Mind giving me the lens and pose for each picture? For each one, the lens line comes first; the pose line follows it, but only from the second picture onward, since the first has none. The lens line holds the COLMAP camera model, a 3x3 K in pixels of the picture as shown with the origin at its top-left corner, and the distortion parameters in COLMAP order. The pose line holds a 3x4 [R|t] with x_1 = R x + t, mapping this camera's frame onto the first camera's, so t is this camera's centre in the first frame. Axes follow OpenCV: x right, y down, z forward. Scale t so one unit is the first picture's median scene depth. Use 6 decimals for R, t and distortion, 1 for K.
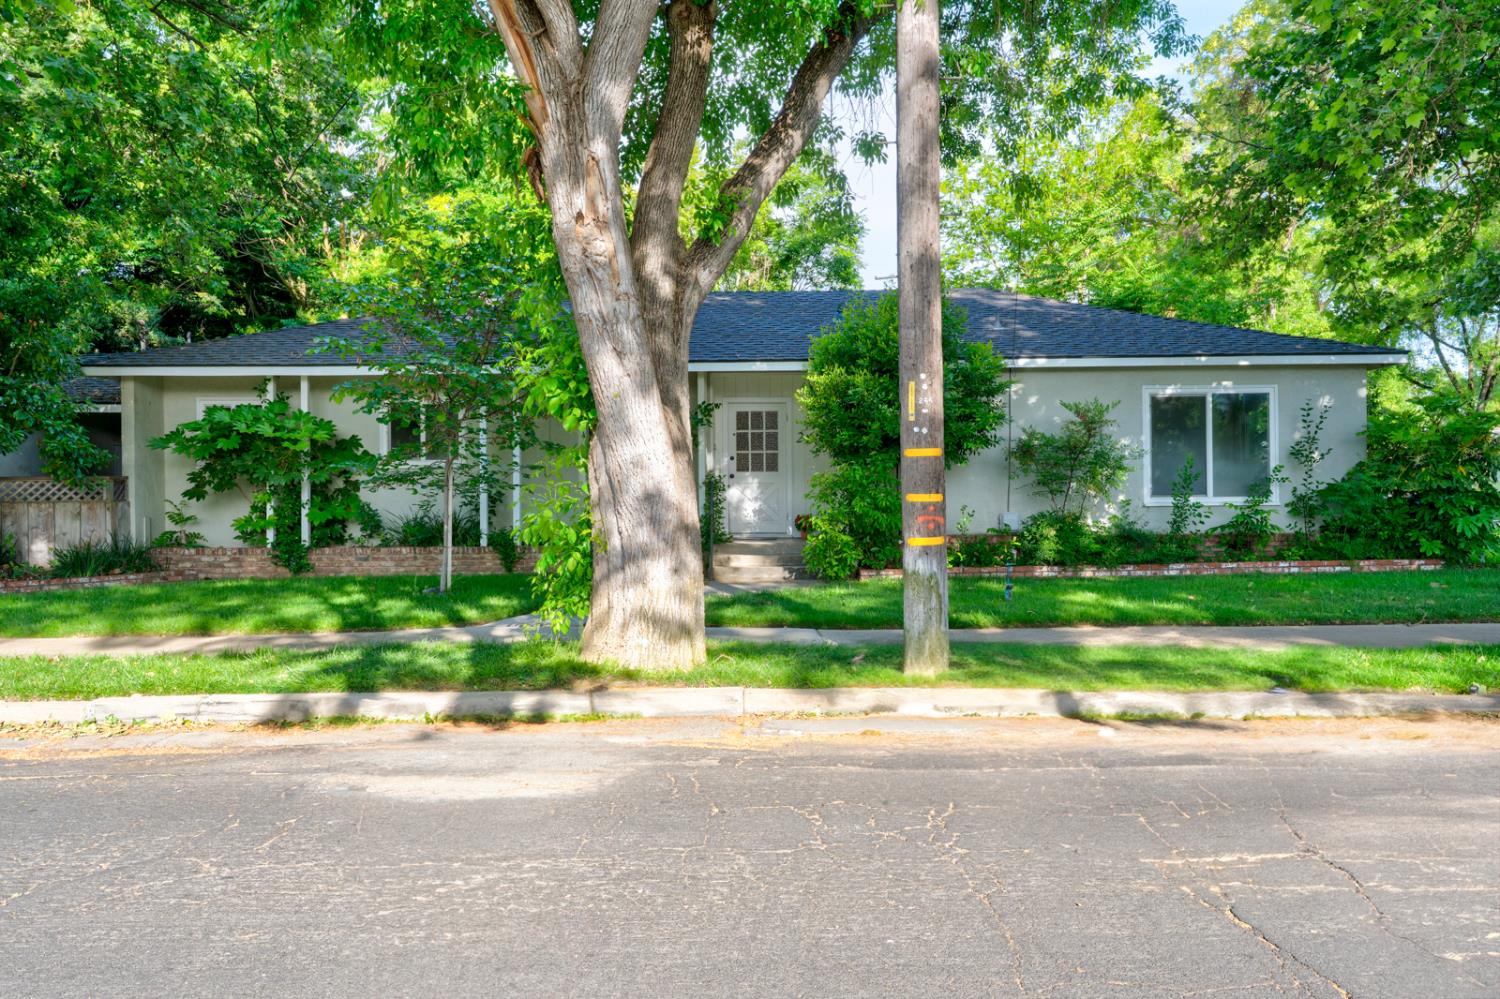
lens RADIAL K [[1134.1, 0, 751.7], [0, 1134.1, 505.5], [0, 0, 1]] dist [0.014908, 0.001680]
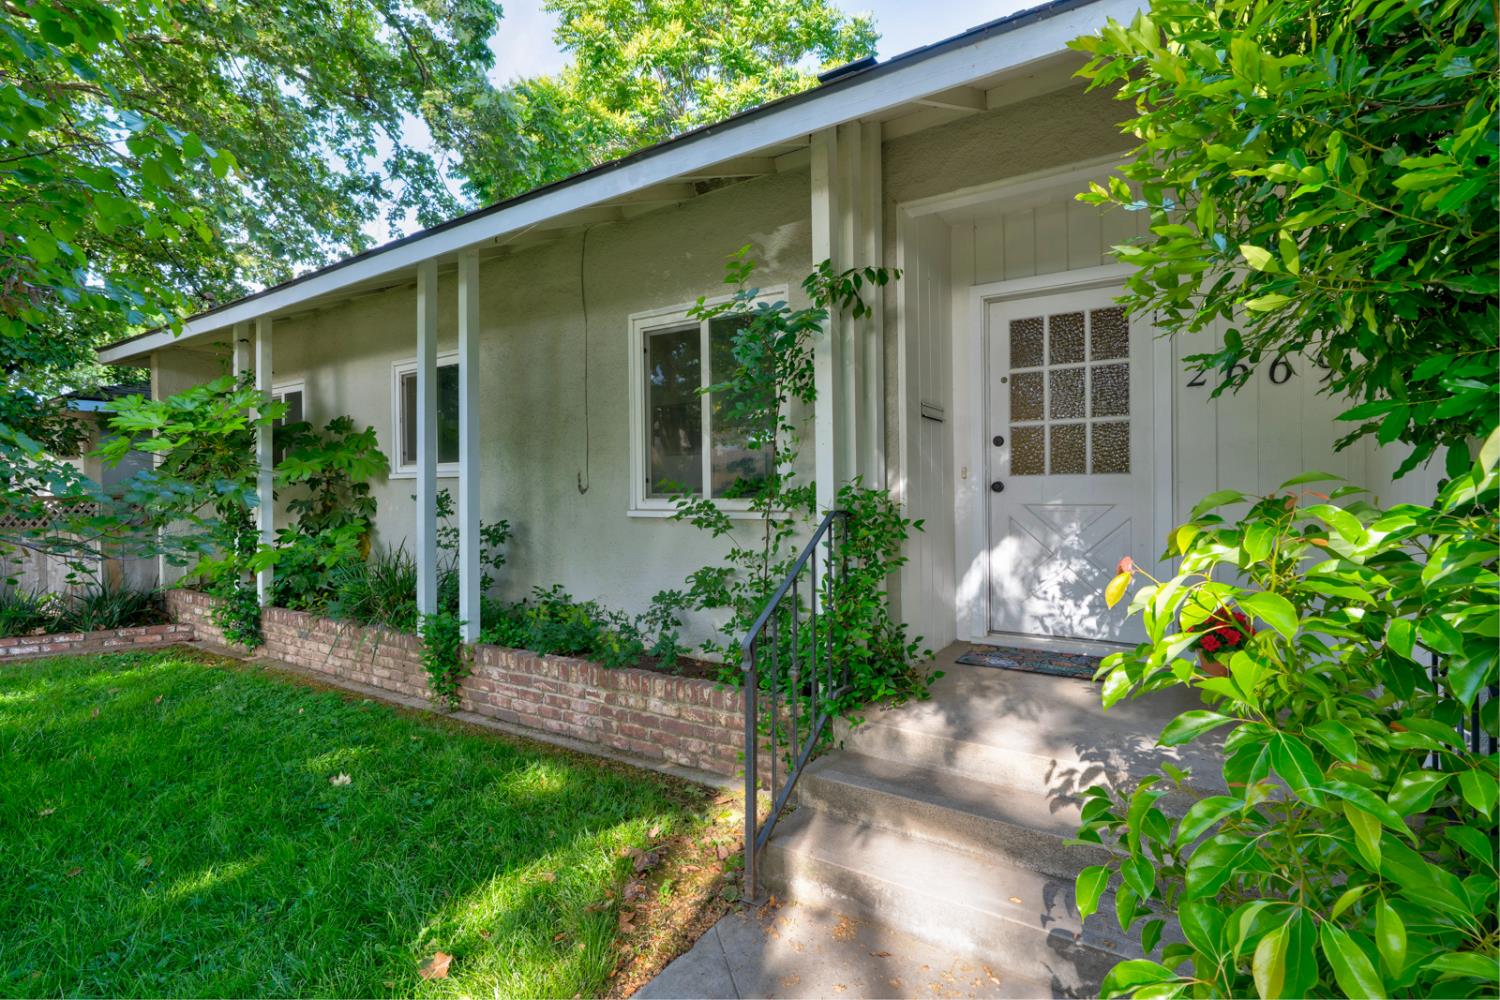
lens RADIAL K [[733.2, 0, 752.0], [0, 733.2, 495.6], [0, 0, 1]] dist [0.000965, 0.000081]
pose [[0.820230, 0.002193, -0.572029, 0.062738], [-0.001144, 0.999997, 0.002193, -0.025836], [0.572032, -0.001145, 0.820230, 0.814938]]
